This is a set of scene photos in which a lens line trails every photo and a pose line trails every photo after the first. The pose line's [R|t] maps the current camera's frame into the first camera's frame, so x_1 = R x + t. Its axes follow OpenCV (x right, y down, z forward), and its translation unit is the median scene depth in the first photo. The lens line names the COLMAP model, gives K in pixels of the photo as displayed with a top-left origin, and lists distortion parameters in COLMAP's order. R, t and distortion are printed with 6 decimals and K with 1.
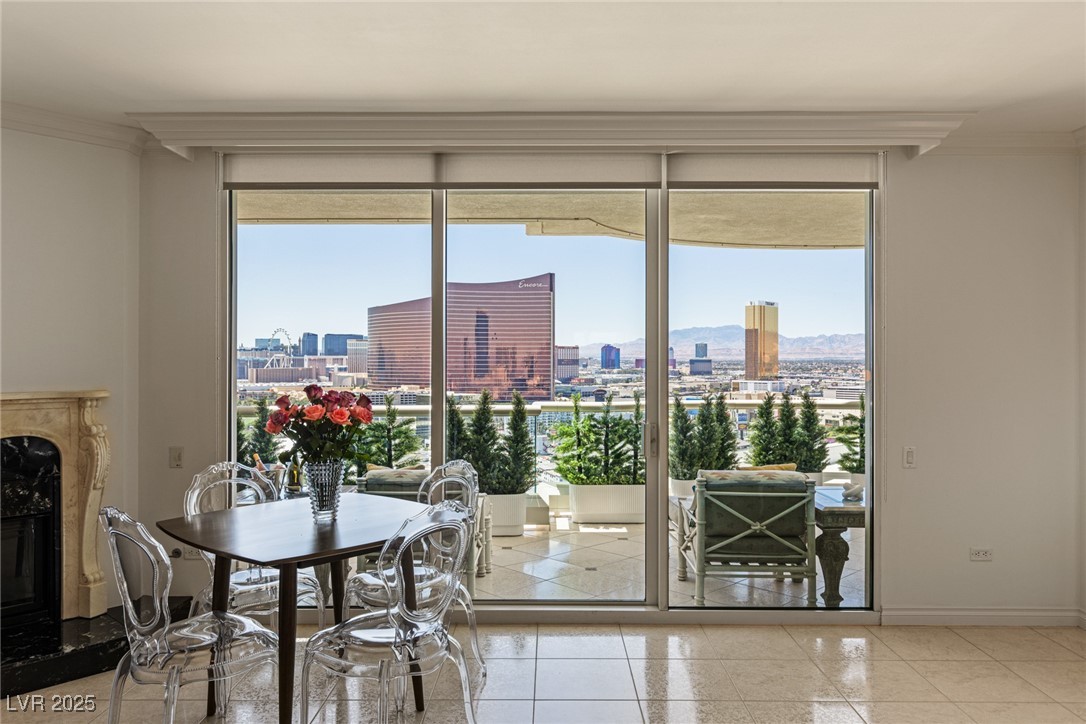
lens RADIAL K [[762.6, 0, 545.4], [0, 762.6, 357.8], [0, 0, 1]] dist [0.005227, -0.000859]
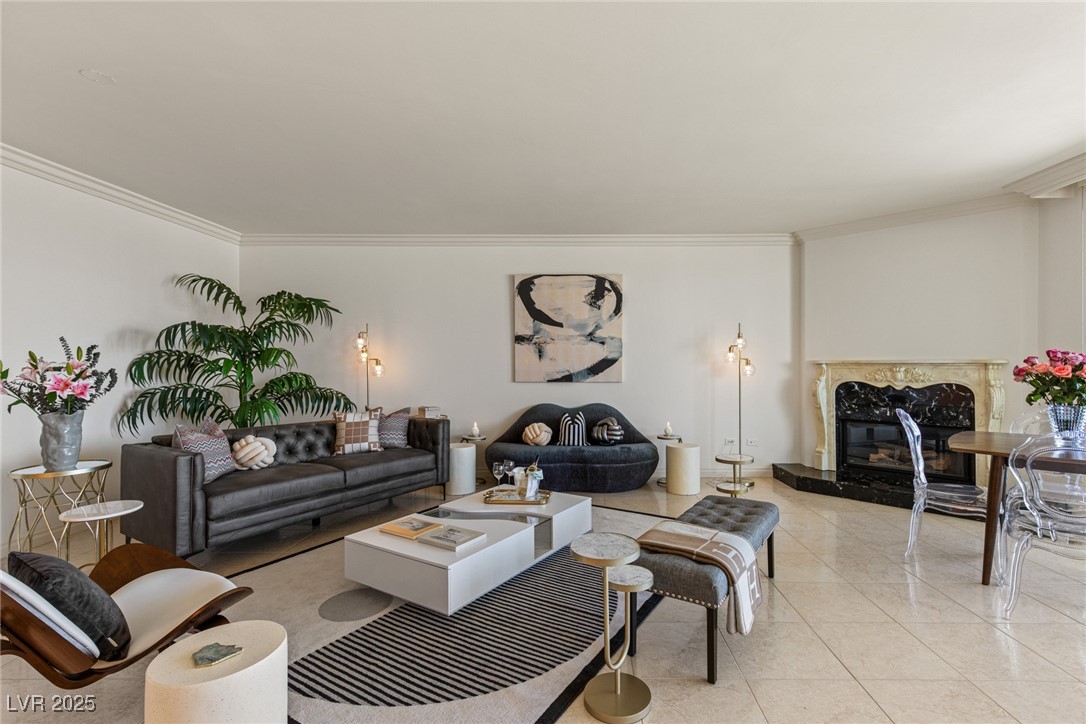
lens RADIAL K [[505.0, 0, 578.2], [0, 505.0, 362.8], [0, 0, 1]] dist [0.008918, -0.000457]
pose [[0.008137, 0.003353, -0.999961, 0.299973], [0.010574, 0.999938, 0.003439, 0.022087], [0.999911, -0.010602, 0.008101, 0.050563]]
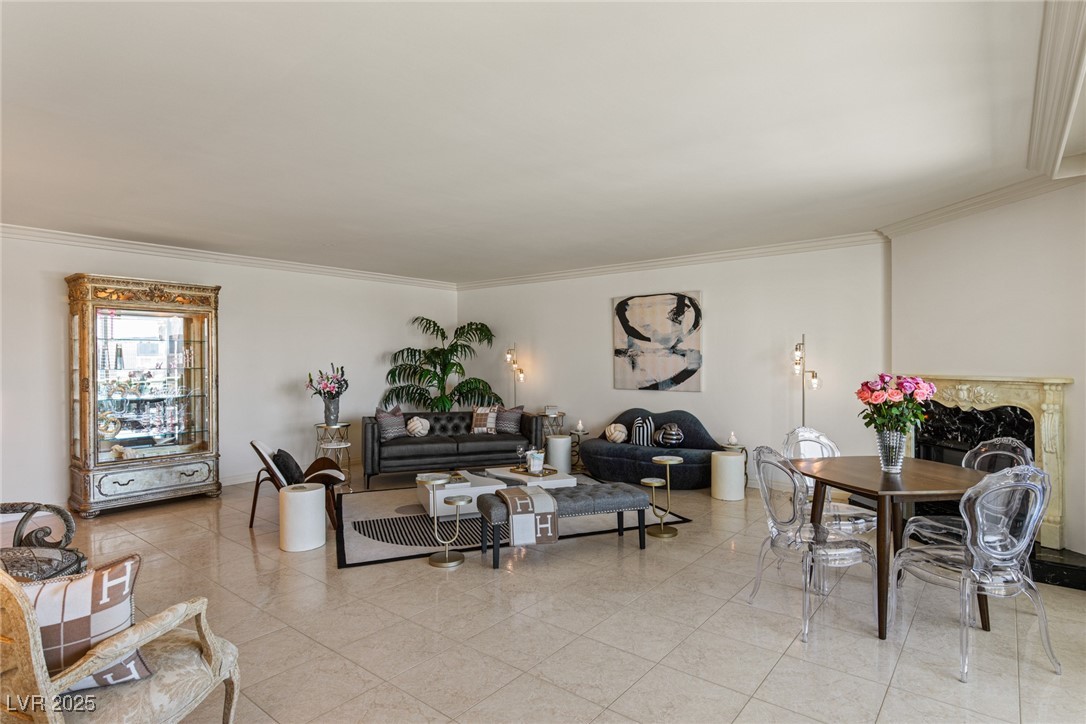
lens RADIAL K [[575.7, 0, 544.1], [0, 575.7, 364.9], [0, 0, 1]] dist [-0.004027, -0.000387]
pose [[-0.621327, 0.012458, -0.783452, 0.433602], [0.014432, 0.999886, 0.004454, 0.001729], [0.783419, -0.008539, -0.621436, 0.550531]]
